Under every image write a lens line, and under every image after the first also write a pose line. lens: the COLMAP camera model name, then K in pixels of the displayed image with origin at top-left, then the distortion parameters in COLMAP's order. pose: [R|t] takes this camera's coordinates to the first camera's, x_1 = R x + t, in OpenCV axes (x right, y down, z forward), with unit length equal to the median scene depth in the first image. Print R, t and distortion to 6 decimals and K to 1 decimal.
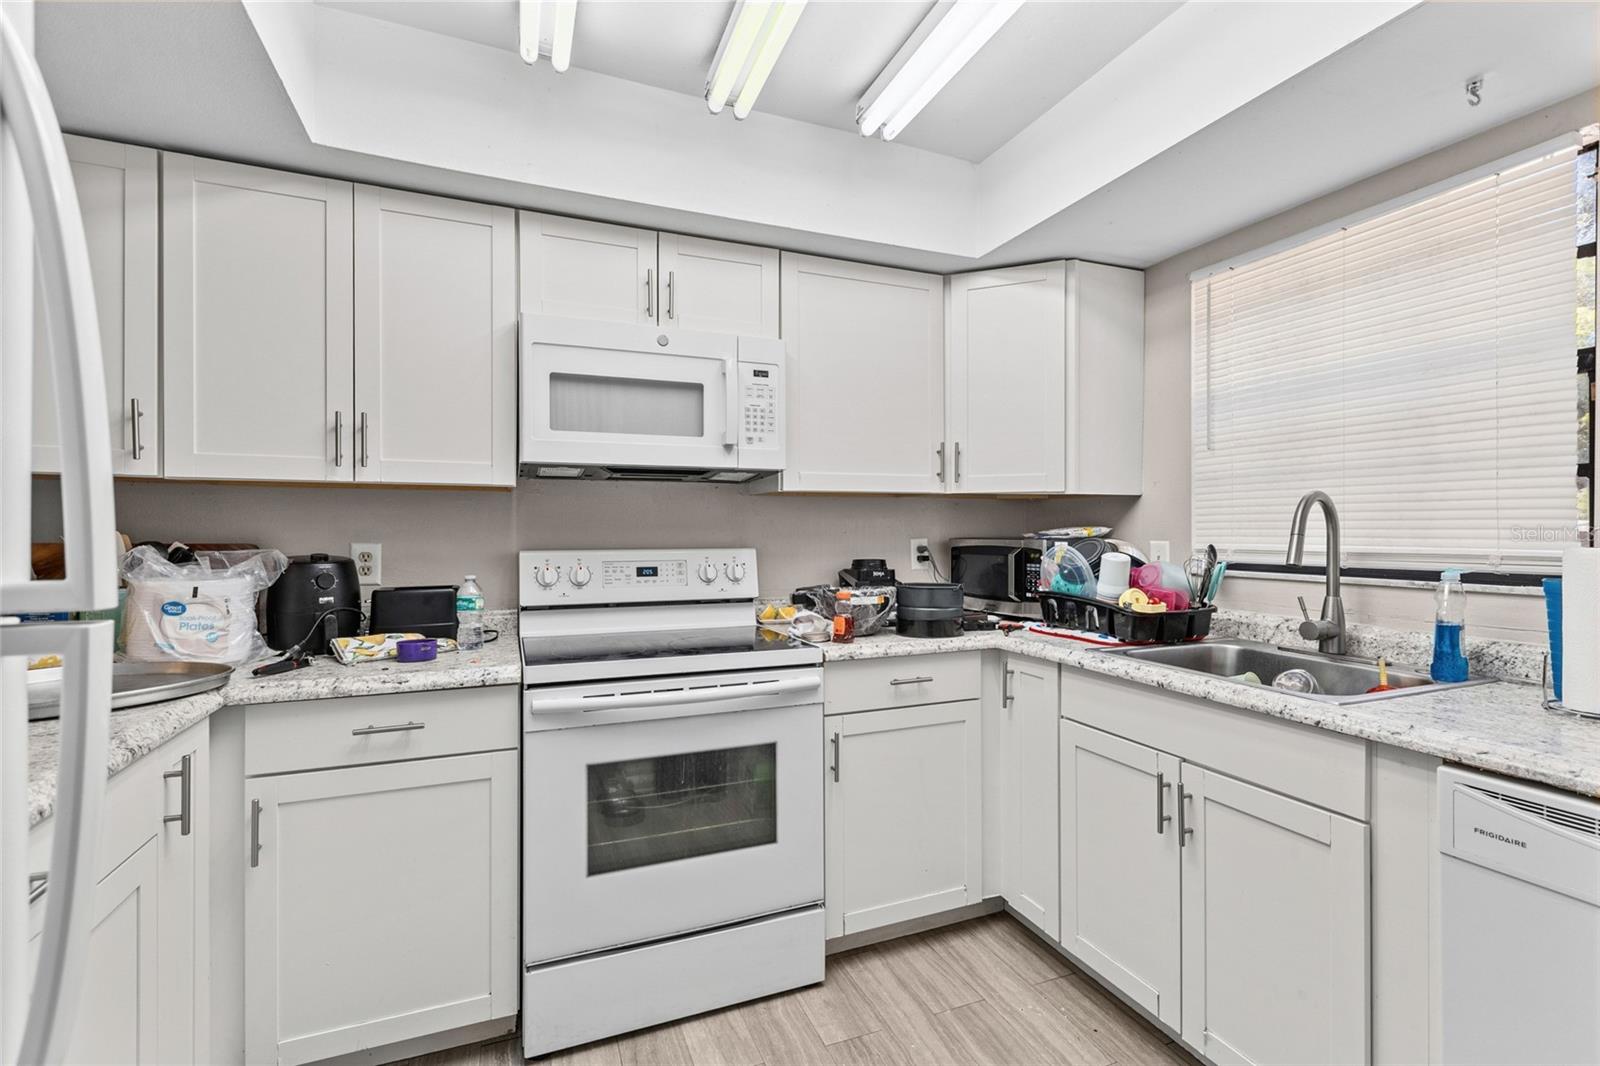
lens RADIAL K [[710.8, 0, 813.1], [0, 710.8, 531.6], [0, 0, 1]] dist [0.000006, -0.000180]
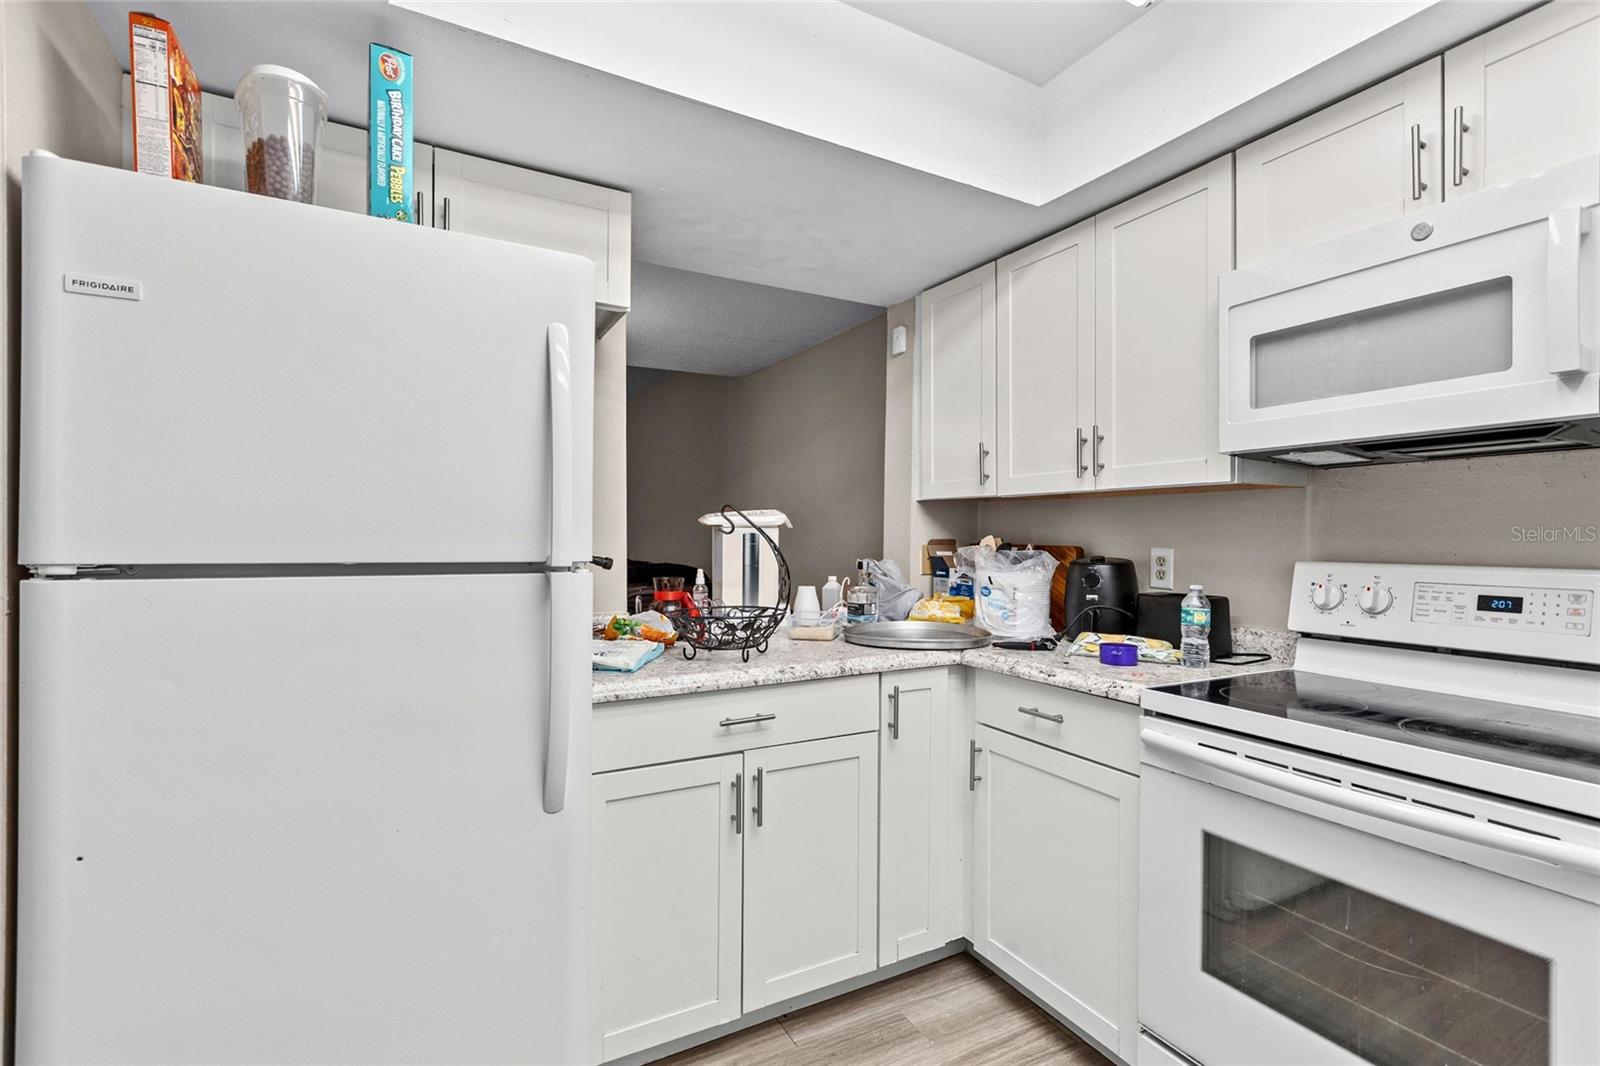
lens RADIAL K [[729.4, 0, 799.4], [0, 729.4, 537.4], [0, 0, 1]] dist [-0.000467, -0.000240]
pose [[0.095752, 0.003966, -0.995397, 1.067405], [-0.004583, 0.999983, 0.003544, 0.000653], [0.995395, 0.004223, 0.095769, 1.124784]]
